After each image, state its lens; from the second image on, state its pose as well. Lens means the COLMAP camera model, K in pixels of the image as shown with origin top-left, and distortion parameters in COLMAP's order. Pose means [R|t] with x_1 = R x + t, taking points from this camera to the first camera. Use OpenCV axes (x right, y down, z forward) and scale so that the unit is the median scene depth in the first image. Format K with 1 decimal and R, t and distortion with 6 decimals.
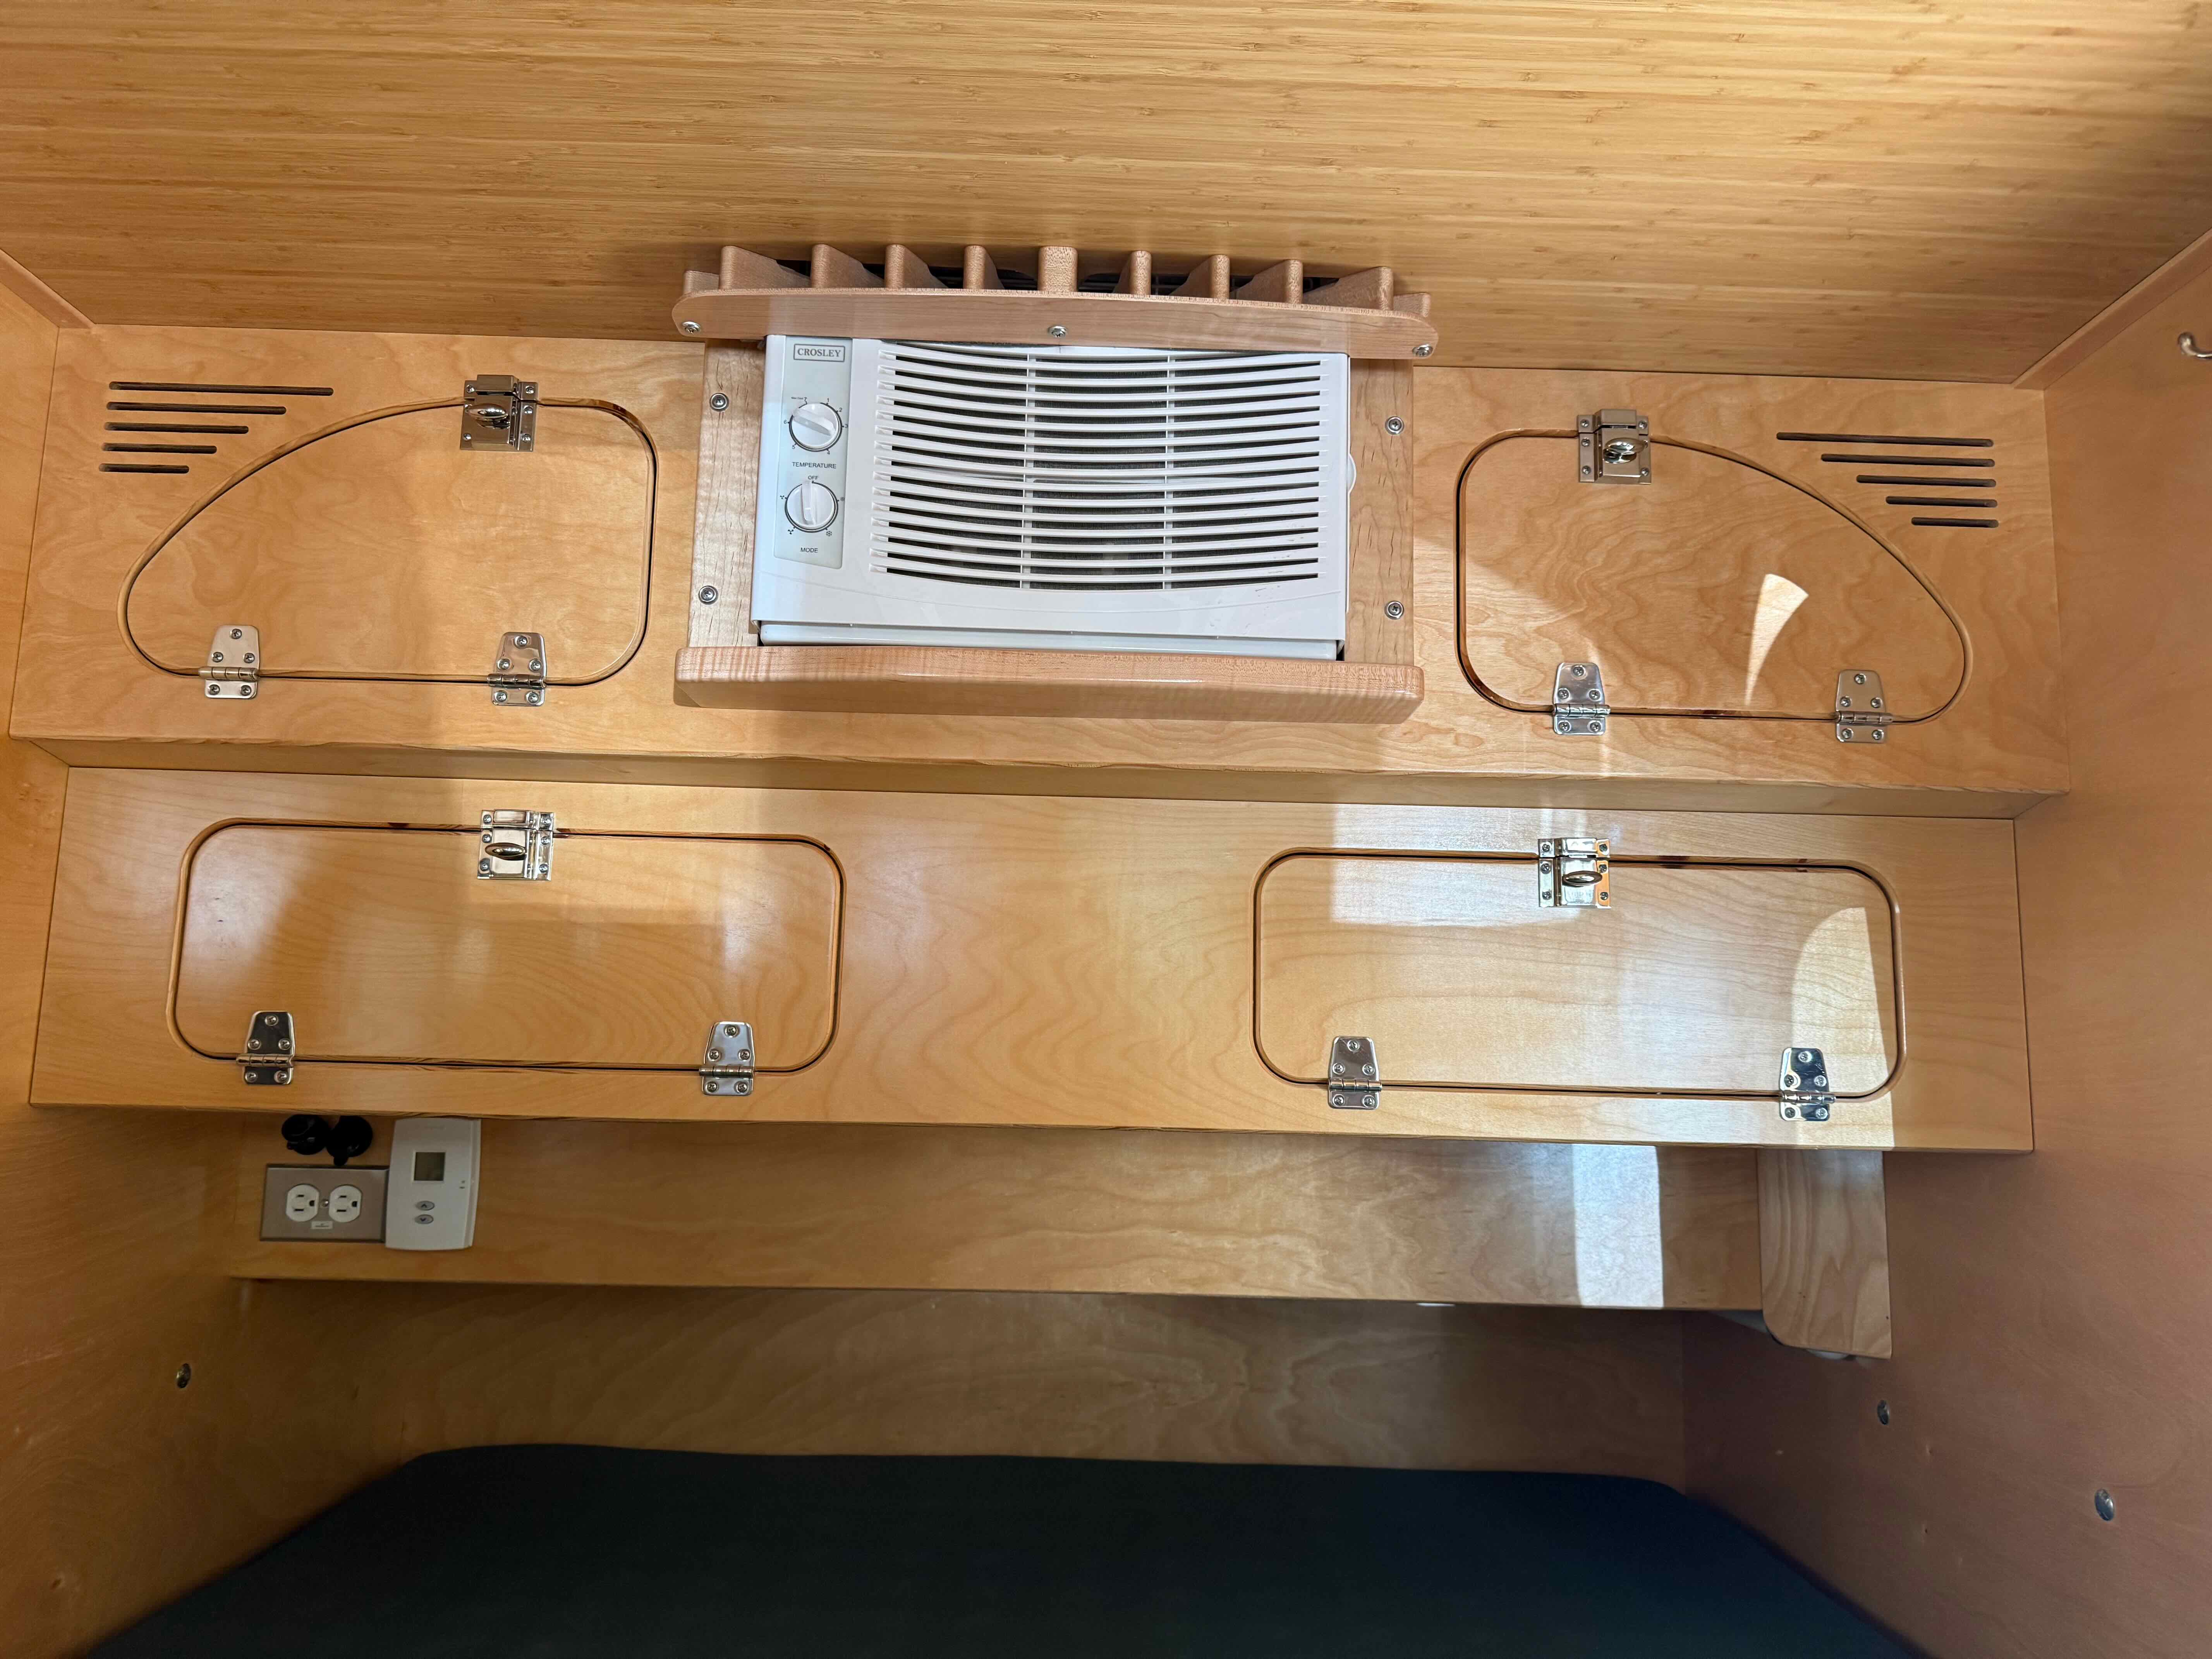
lens RADIAL K [[1570.2, 0, 1115.0], [0, 1570.2, 833.6], [0, 0, 1]] dist [0.007878, -0.017159]
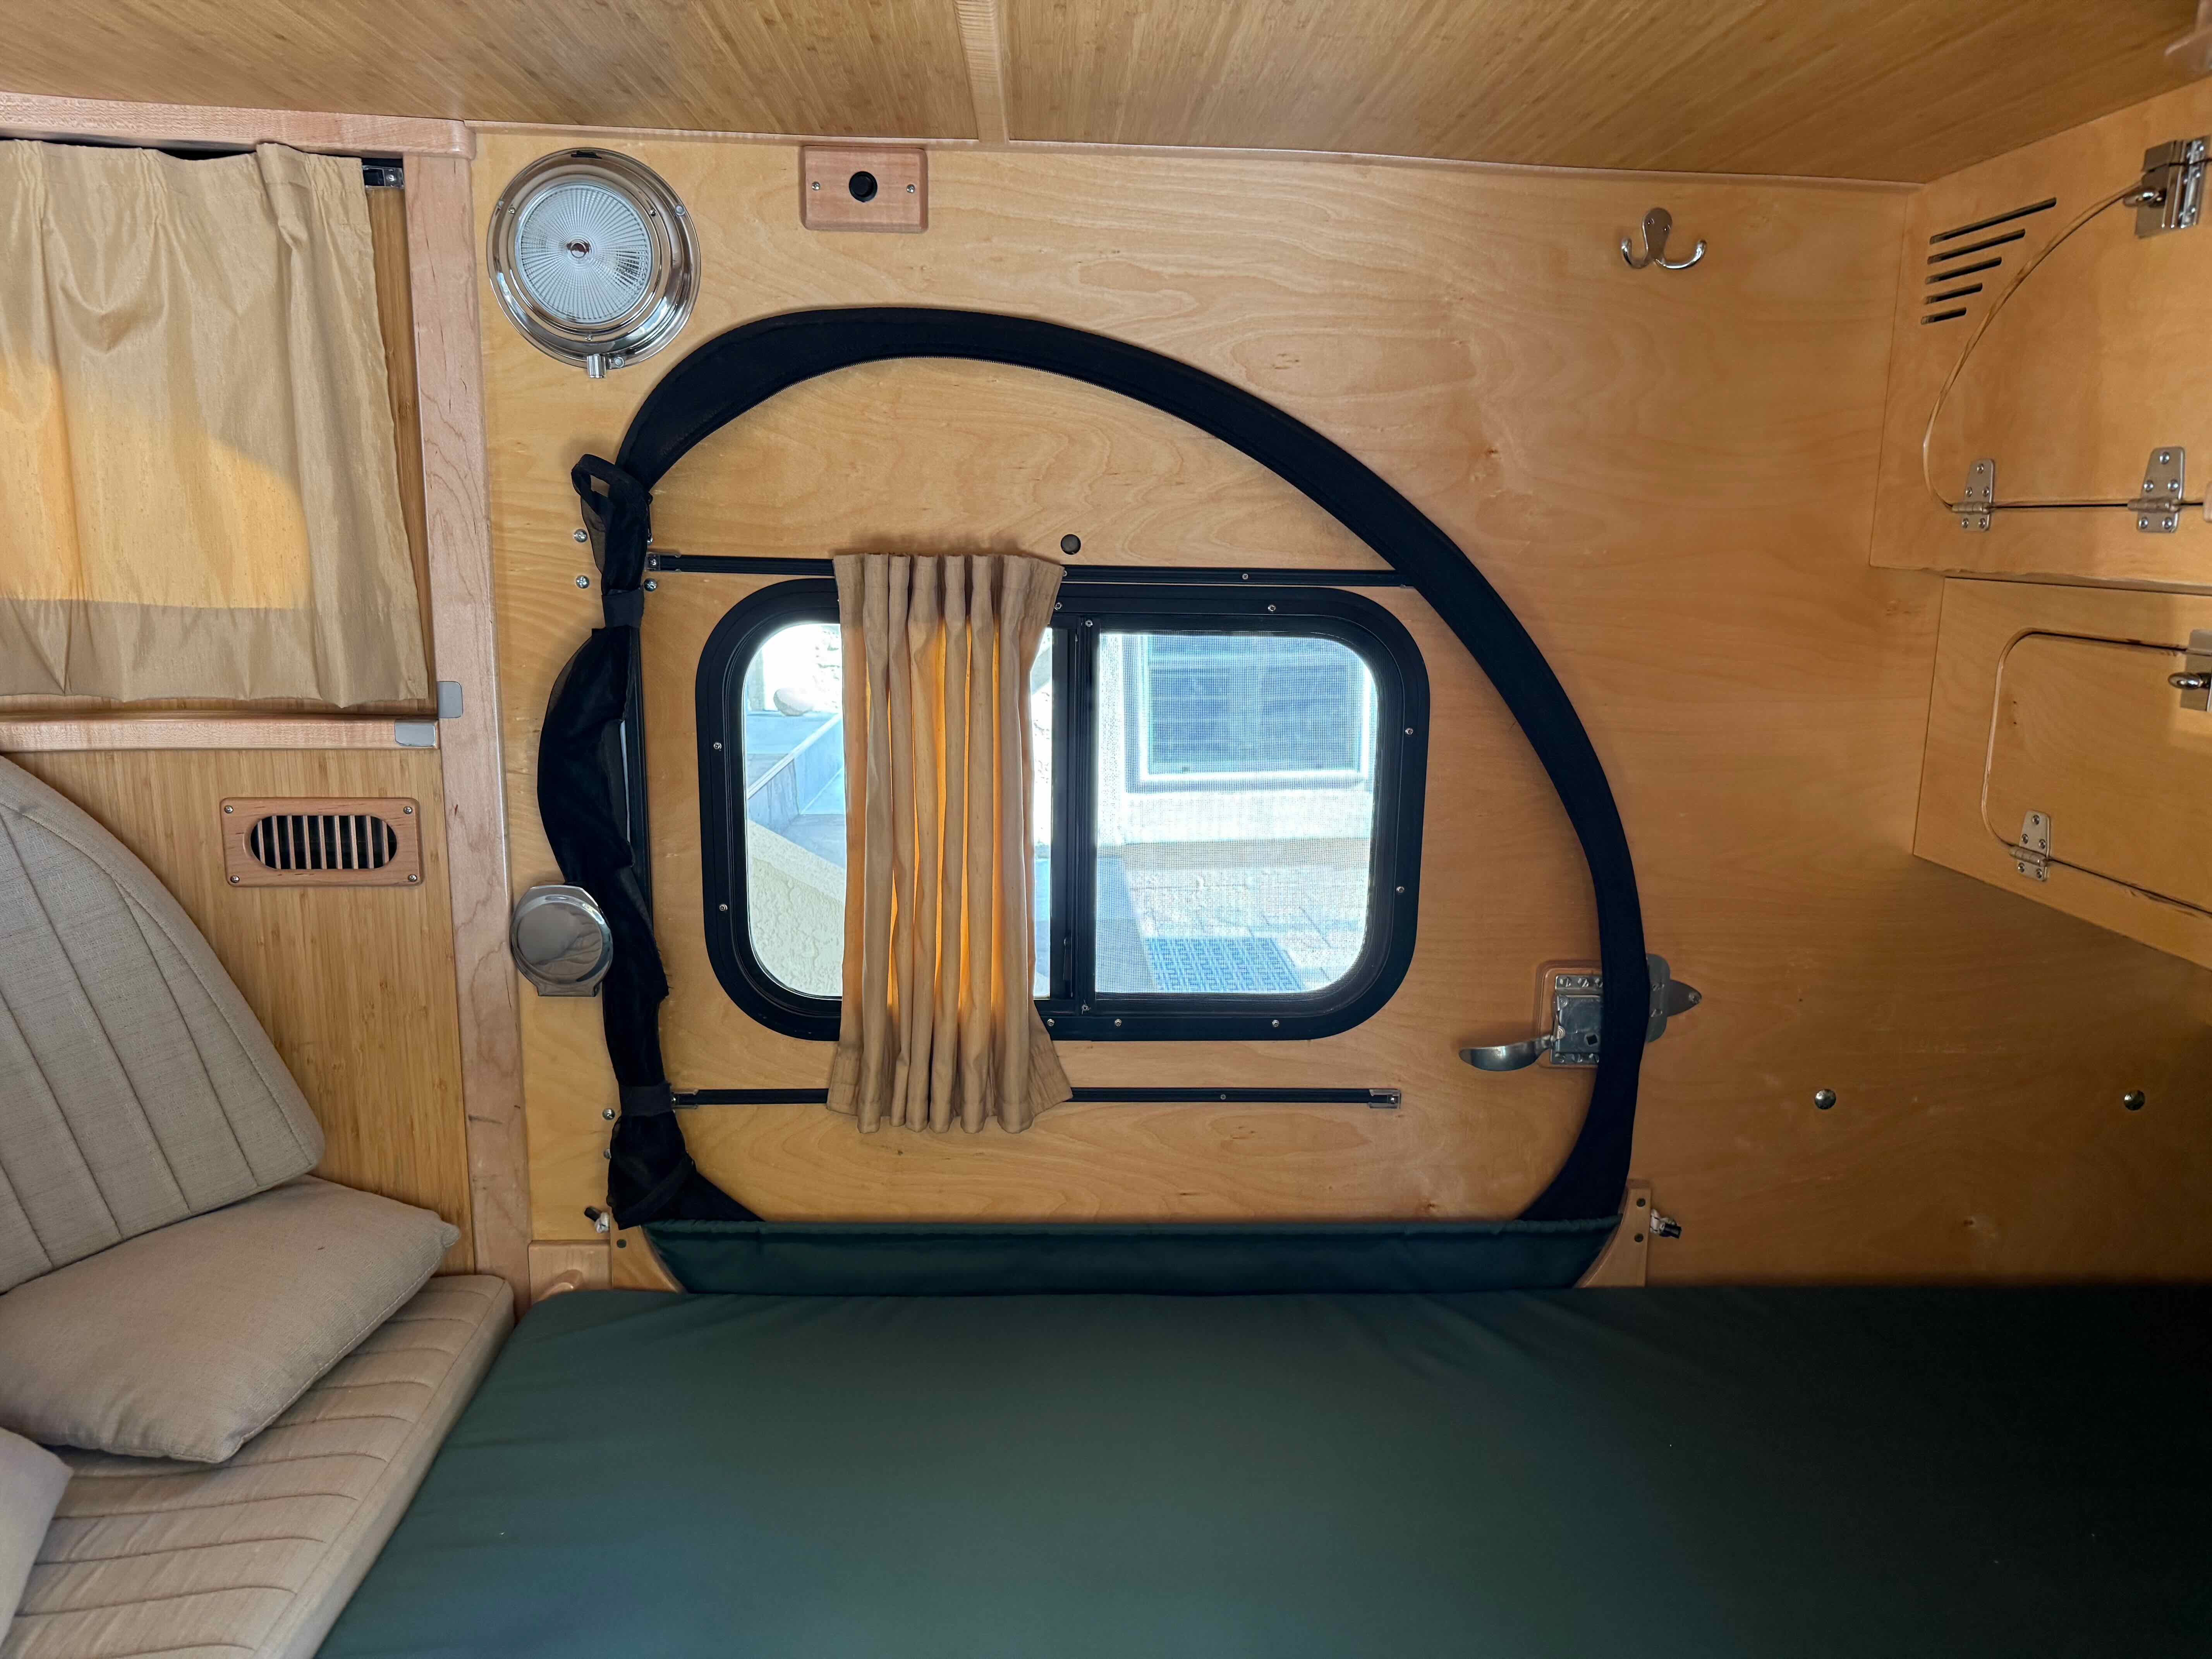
lens RADIAL K [[1570.2, 0, 1119.6], [0, 1570.2, 848.2], [0, 0, 1]] dist [0.007878, -0.017159]
pose [[0.025146, 0.183299, -0.982736, 0.554269], [0.128118, 0.974349, 0.185013, -0.154996], [0.991440, -0.130558, 0.001017, 0.397106]]
